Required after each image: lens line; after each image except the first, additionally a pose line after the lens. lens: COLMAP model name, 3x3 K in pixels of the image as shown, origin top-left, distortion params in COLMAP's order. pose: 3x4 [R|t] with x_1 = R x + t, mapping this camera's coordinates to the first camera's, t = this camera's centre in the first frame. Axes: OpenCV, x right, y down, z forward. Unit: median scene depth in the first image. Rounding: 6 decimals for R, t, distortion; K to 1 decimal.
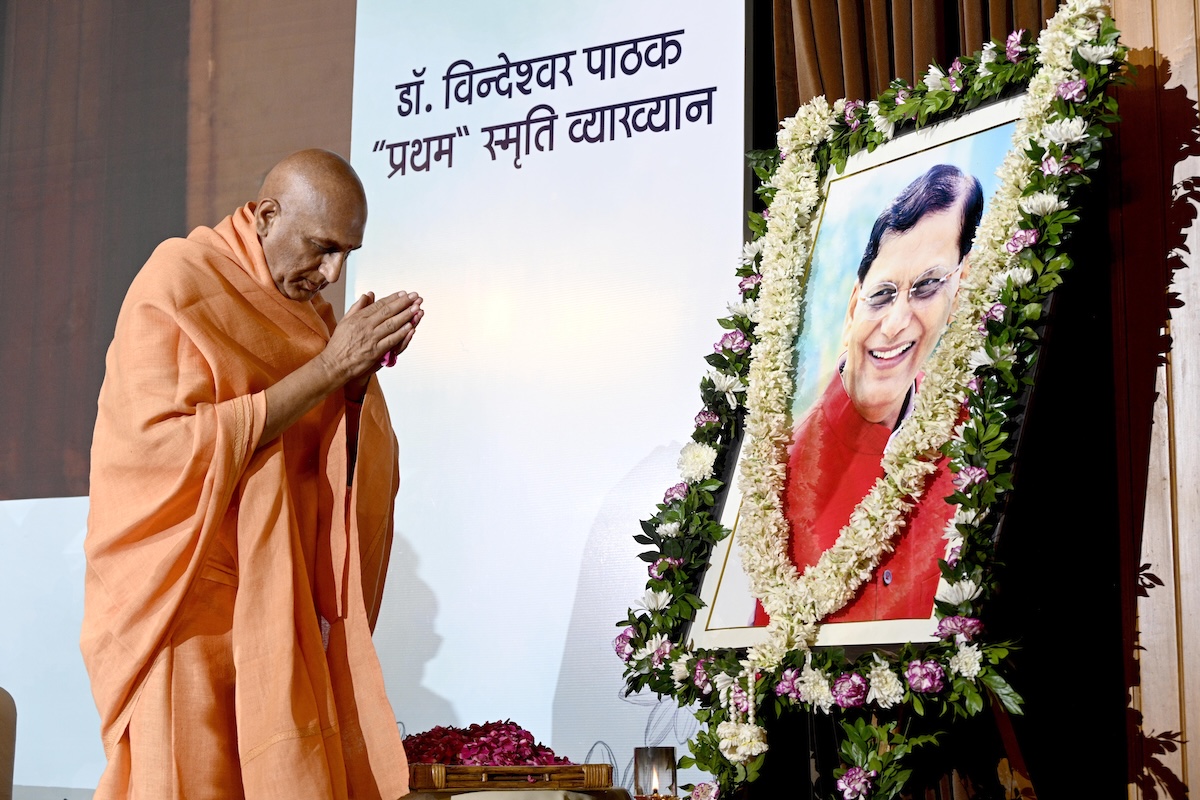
lens RADIAL K [[2145.9, 0, 595.9], [0, 2145.9, 401.4], [0, 0, 1]] dist [0.057027, 0.000000]
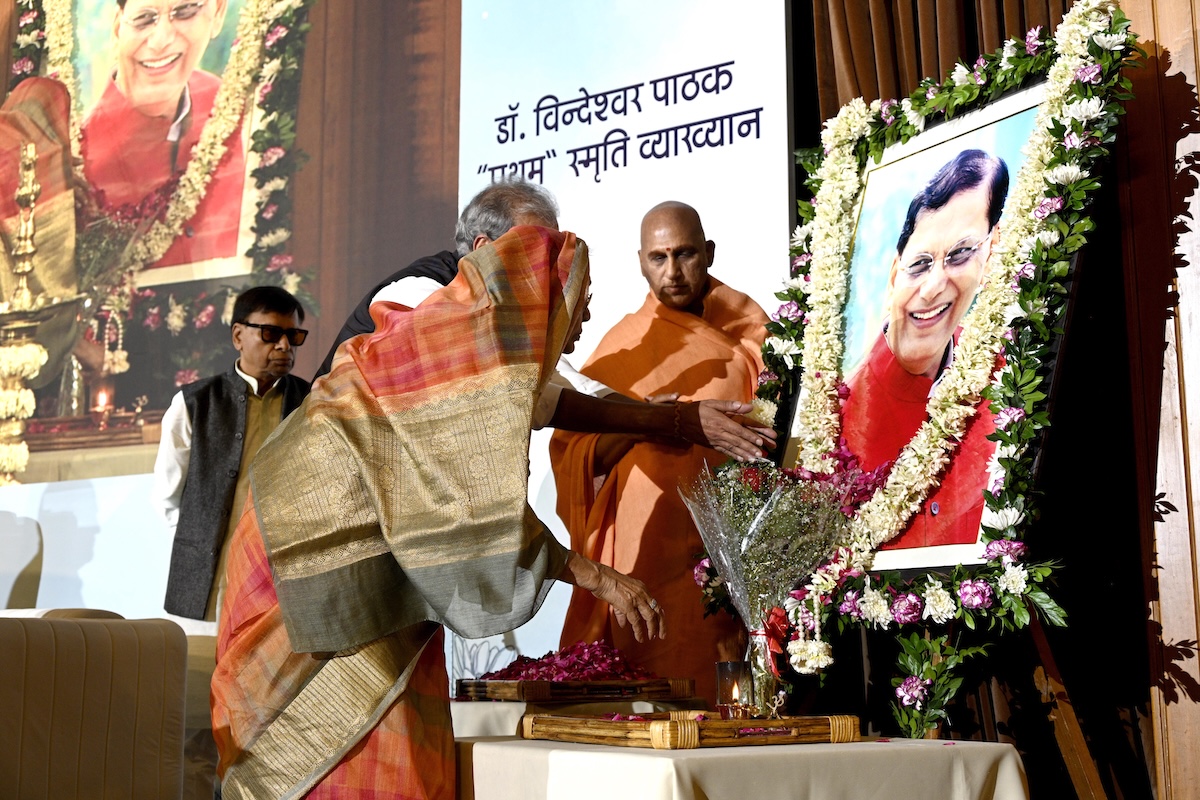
lens RADIAL K [[1616.2, 0, 604.9], [0, 1616.2, 399.6], [0, 0, 1]] dist [0.051408, 0.000000]
pose [[0.999216, -0.024474, -0.031130, -0.009878], [0.024356, 0.999695, -0.004159, 0.022731], [0.031222, 0.003398, 0.999507, 0.134211]]
